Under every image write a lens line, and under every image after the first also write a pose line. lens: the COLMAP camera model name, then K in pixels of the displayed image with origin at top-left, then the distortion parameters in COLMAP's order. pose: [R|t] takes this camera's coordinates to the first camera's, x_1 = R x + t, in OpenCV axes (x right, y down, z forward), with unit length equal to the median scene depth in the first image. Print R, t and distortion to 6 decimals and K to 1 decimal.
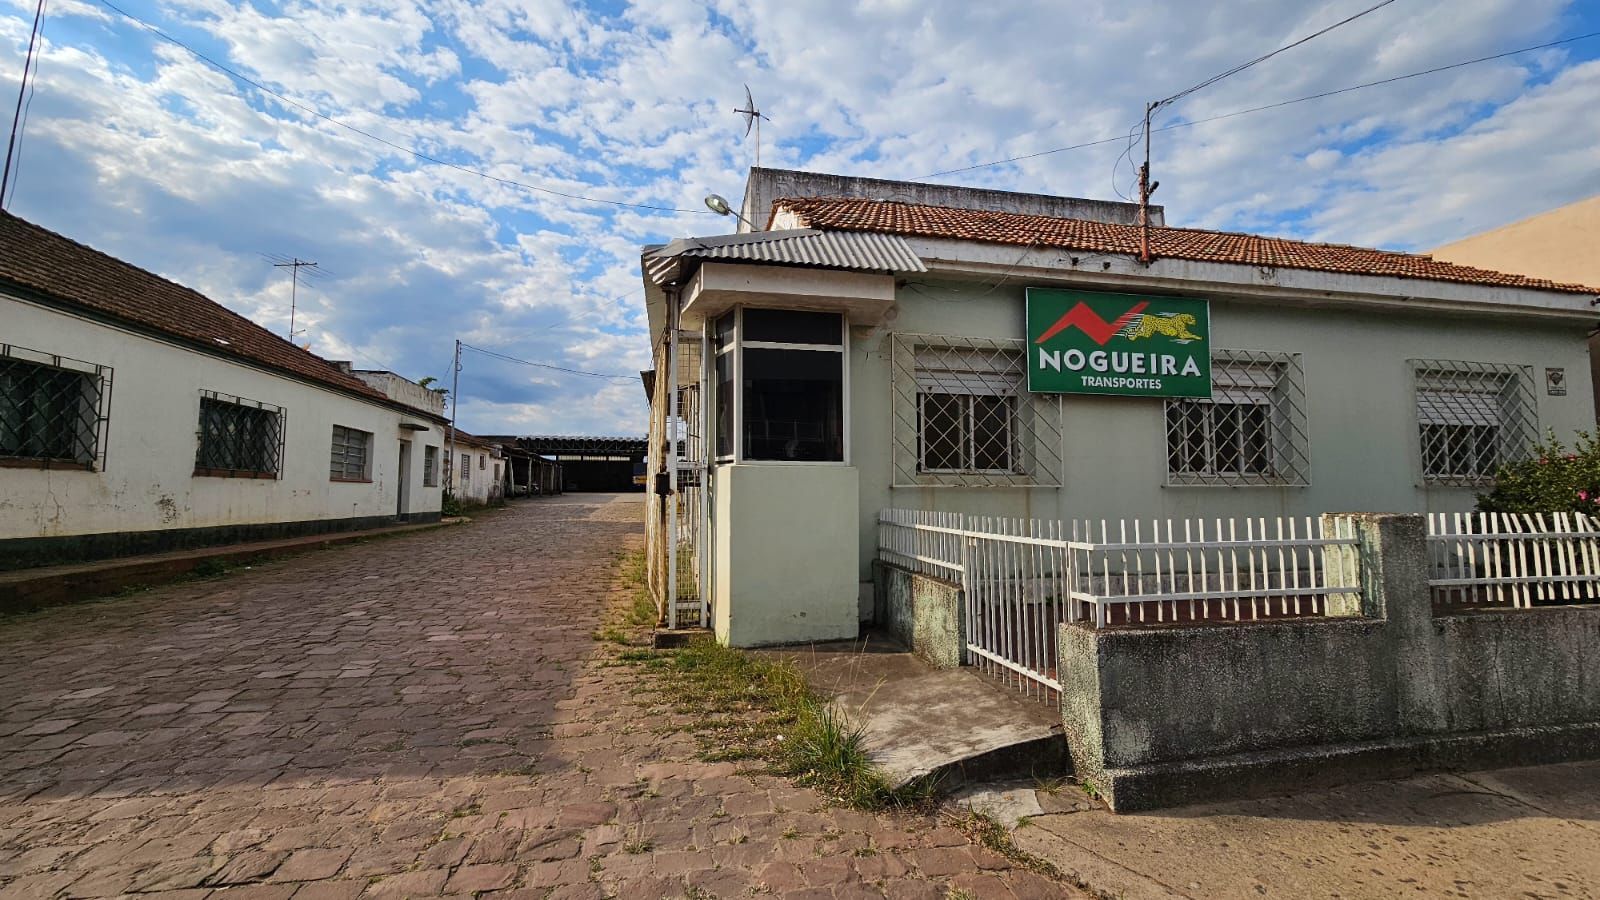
lens RADIAL K [[655.5, 0, 802.8], [0, 655.5, 436.3], [0, 0, 1]] dist [-0.002045, -0.000275]
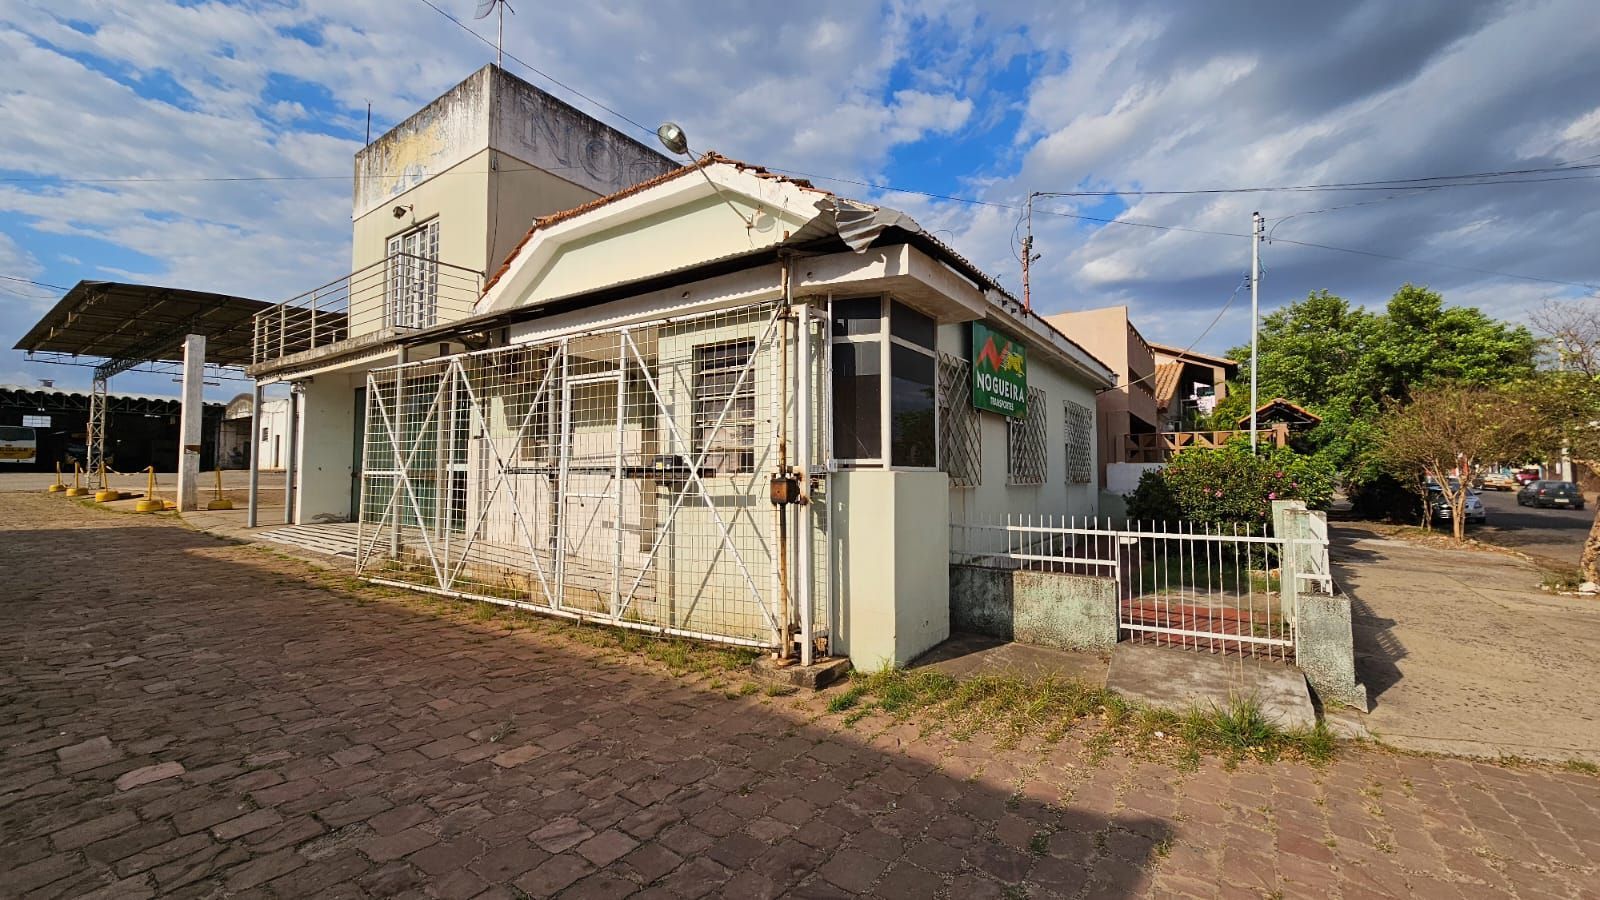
lens RADIAL K [[655.5, 0, 800.7], [0, 655.5, 453.3], [0, 0, 1]] dist [-0.002045, -0.000275]
pose [[0.722000, 0.021856, 0.691547, -1.159133], [-0.065044, 0.997219, 0.036391, -0.009612], [-0.688829, -0.071256, 0.721414, 0.614427]]
